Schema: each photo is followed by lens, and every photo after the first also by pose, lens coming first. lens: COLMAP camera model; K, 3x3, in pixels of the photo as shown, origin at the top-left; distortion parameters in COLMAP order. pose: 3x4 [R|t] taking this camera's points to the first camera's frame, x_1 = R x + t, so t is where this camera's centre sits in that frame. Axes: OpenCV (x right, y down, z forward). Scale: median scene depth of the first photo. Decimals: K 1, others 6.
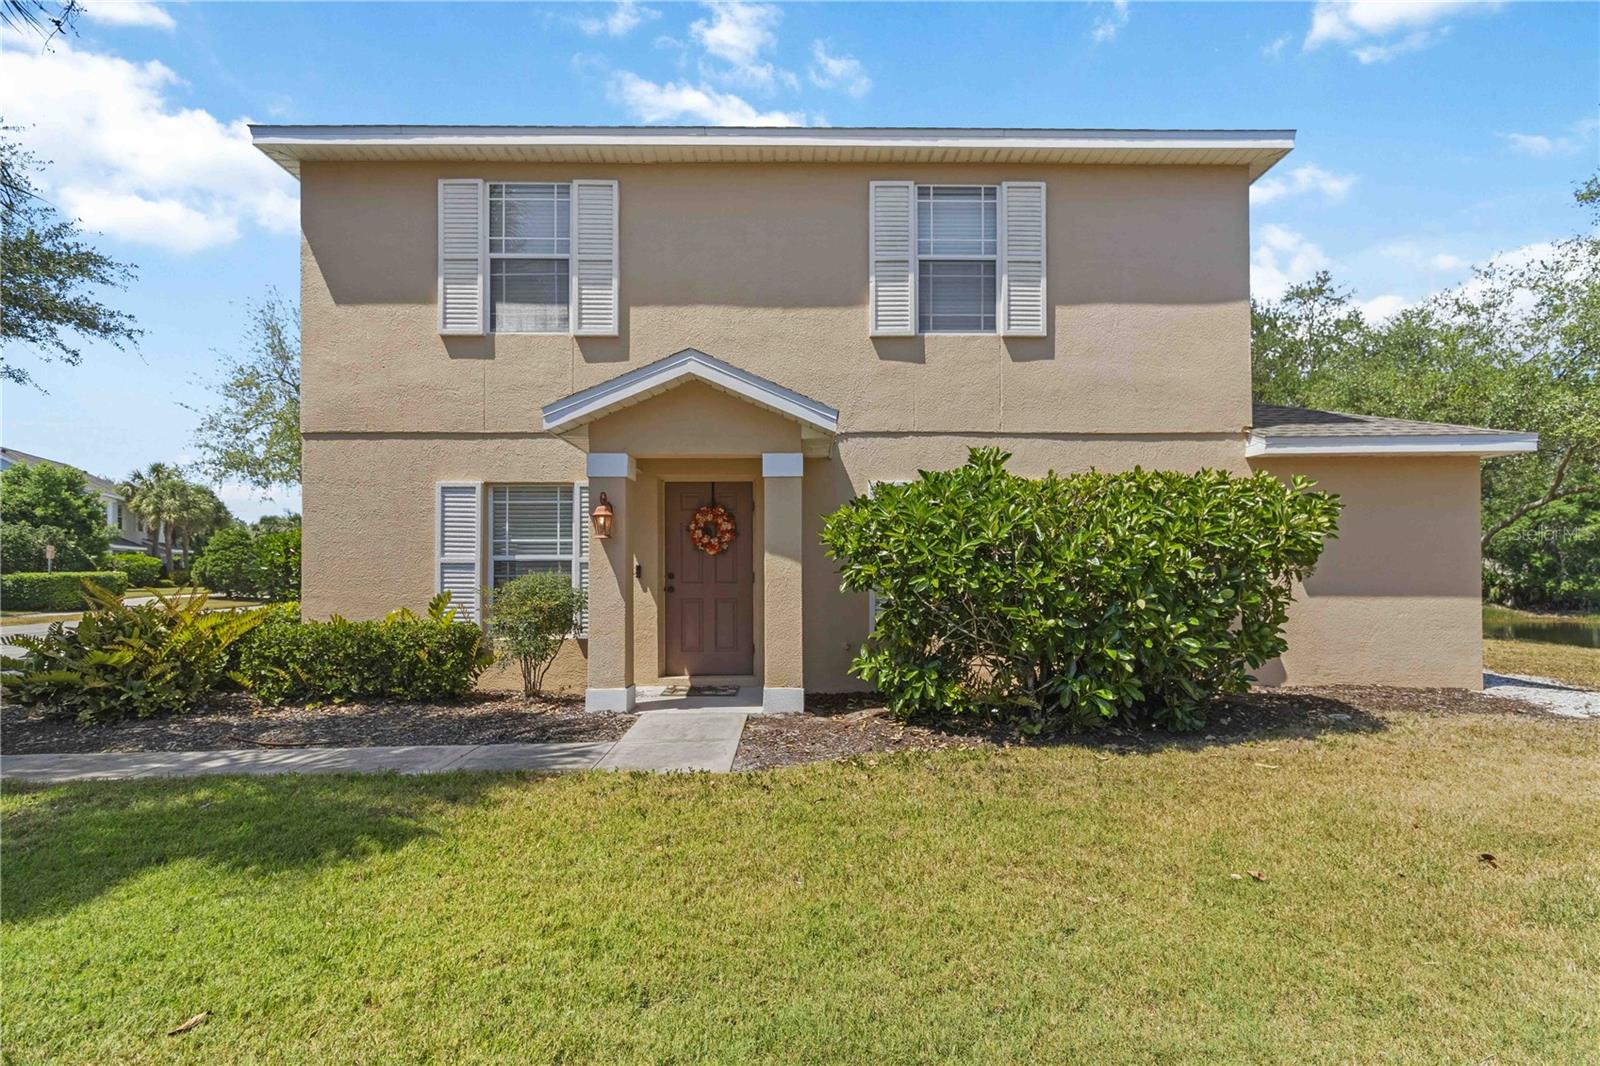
lens RADIAL K [[626.4, 0, 800.0], [0, 626.4, 533.0], [0, 0, 1]] dist [-0.001720, -0.000148]
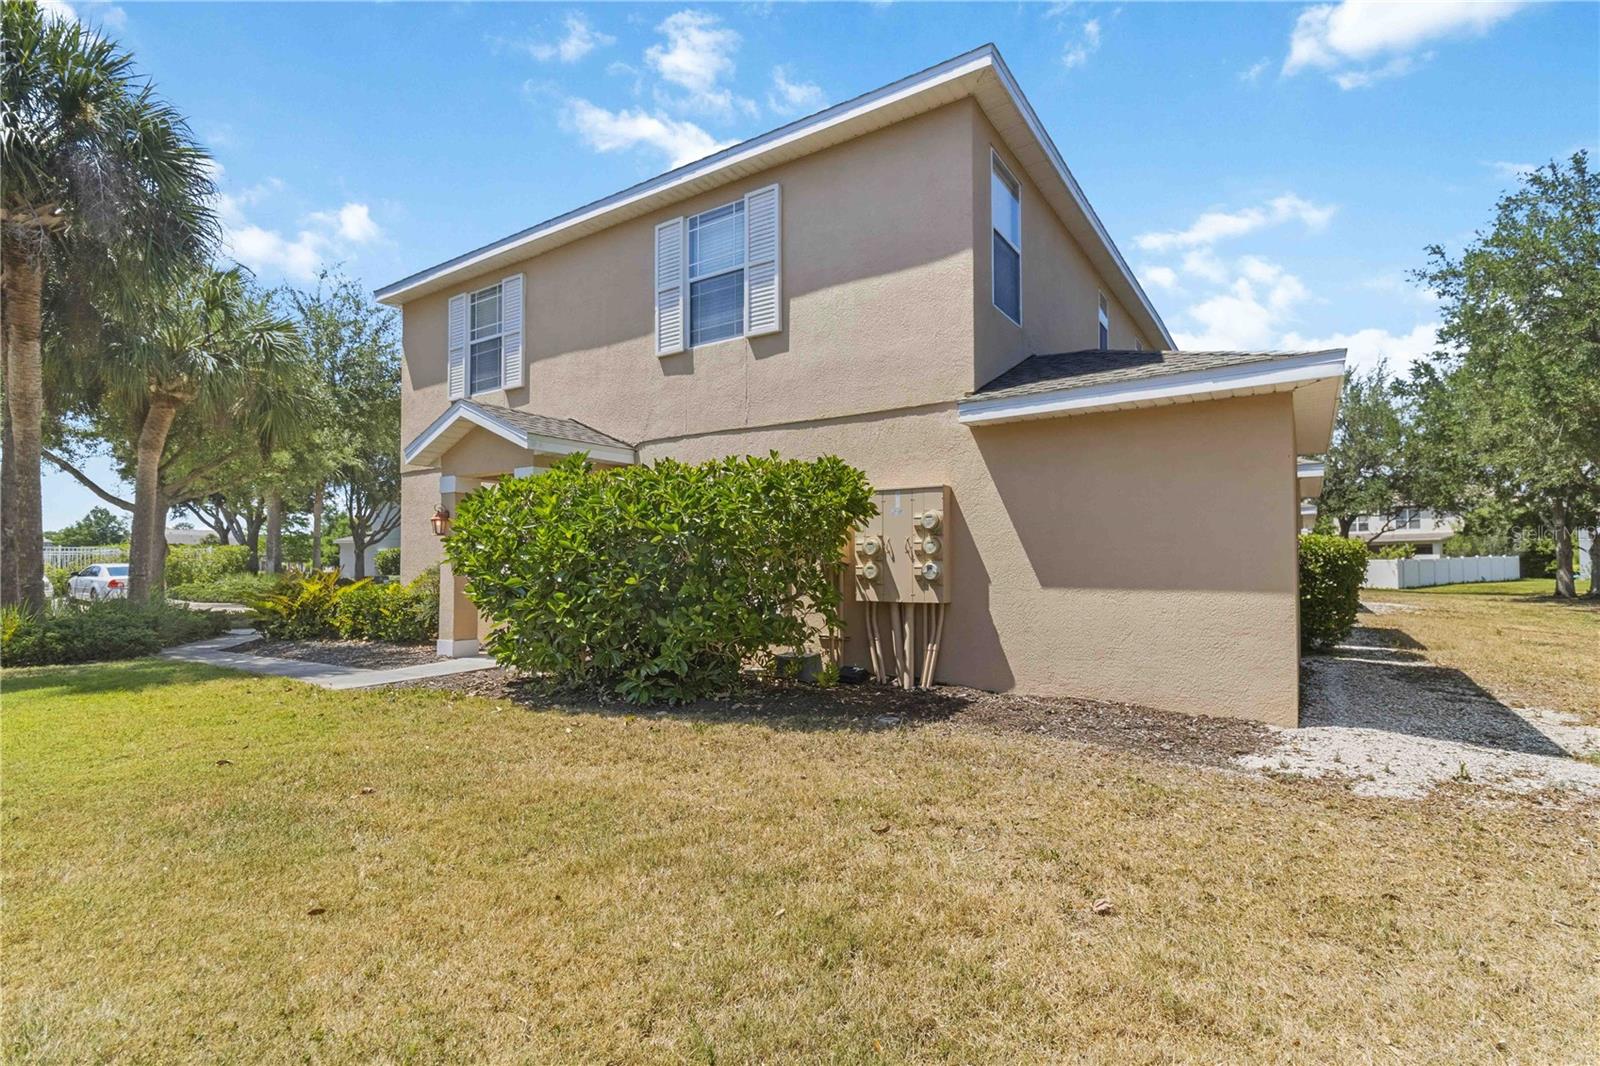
lens RADIAL K [[728.2, 0, 800.0], [0, 728.2, 533.0], [0, 0, 1]] dist [0.001809, 0.000090]
pose [[0.821945, -0.016517, -0.569327, 1.109787], [0.034143, 0.999211, 0.020304, 0.001418], [0.568543, -0.036128, 0.821860, 0.000796]]
